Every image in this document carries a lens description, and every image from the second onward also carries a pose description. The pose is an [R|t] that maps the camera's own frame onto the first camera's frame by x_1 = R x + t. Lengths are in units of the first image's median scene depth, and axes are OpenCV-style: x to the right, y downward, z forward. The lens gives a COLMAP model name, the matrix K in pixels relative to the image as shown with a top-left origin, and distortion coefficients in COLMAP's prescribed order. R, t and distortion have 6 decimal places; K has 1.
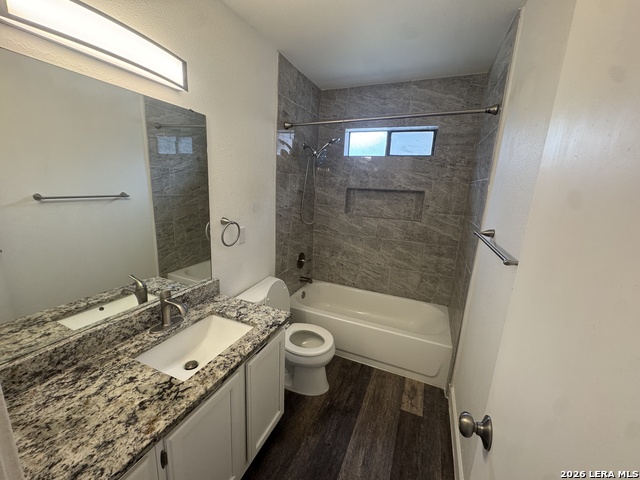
lens RADIAL K [[255.8, 0, 319.3], [0, 255.8, 238.8], [0, 0, 1]] dist [-0.002965, -0.000164]
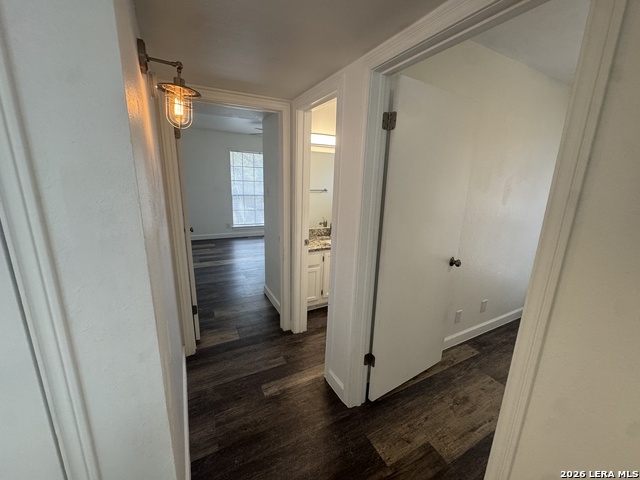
lens RADIAL K [[255.8, 0, 319.3], [0, 255.8, 238.8], [0, 0, 1]] dist [-0.002965, -0.000164]
pose [[0.773999, 0.117129, -0.622259, 1.004587], [-0.123087, 0.991827, 0.033593, 0.292327], [0.621109, 0.050591, 0.782090, -1.209210]]
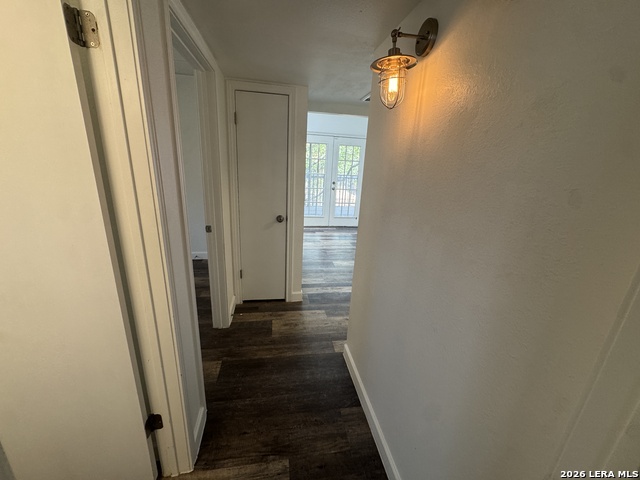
lens RADIAL K [[255.8, 0, 319.3], [0, 255.8, 238.8], [0, 0, 1]] dist [-0.002965, -0.000164]
pose [[-0.541118, -0.298494, 0.786189, -0.697062], [0.097140, 0.906441, 0.411010, 0.007148], [-0.835317, 0.298775, -0.461496, -0.087889]]
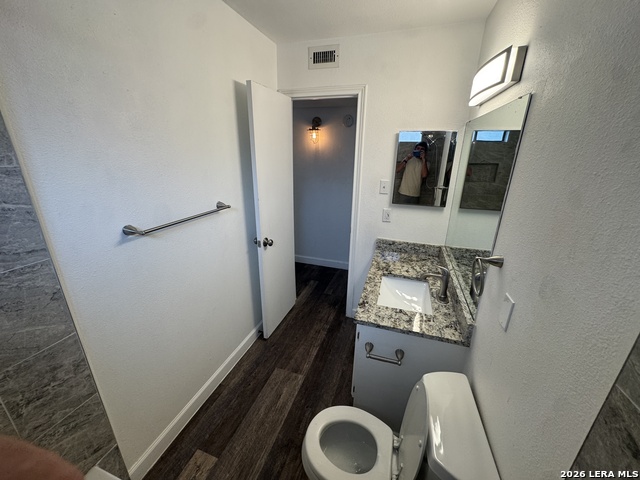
lens RADIAL K [[255.8, 0, 319.3], [0, 255.8, 238.8], [0, 0, 1]] dist [-0.002965, -0.000164]
pose [[-0.994563, -0.031690, -0.099198, 0.148704], [-0.078313, 0.855487, 0.511868, -0.517792], [0.068642, 0.516853, -0.853318, 1.932100]]
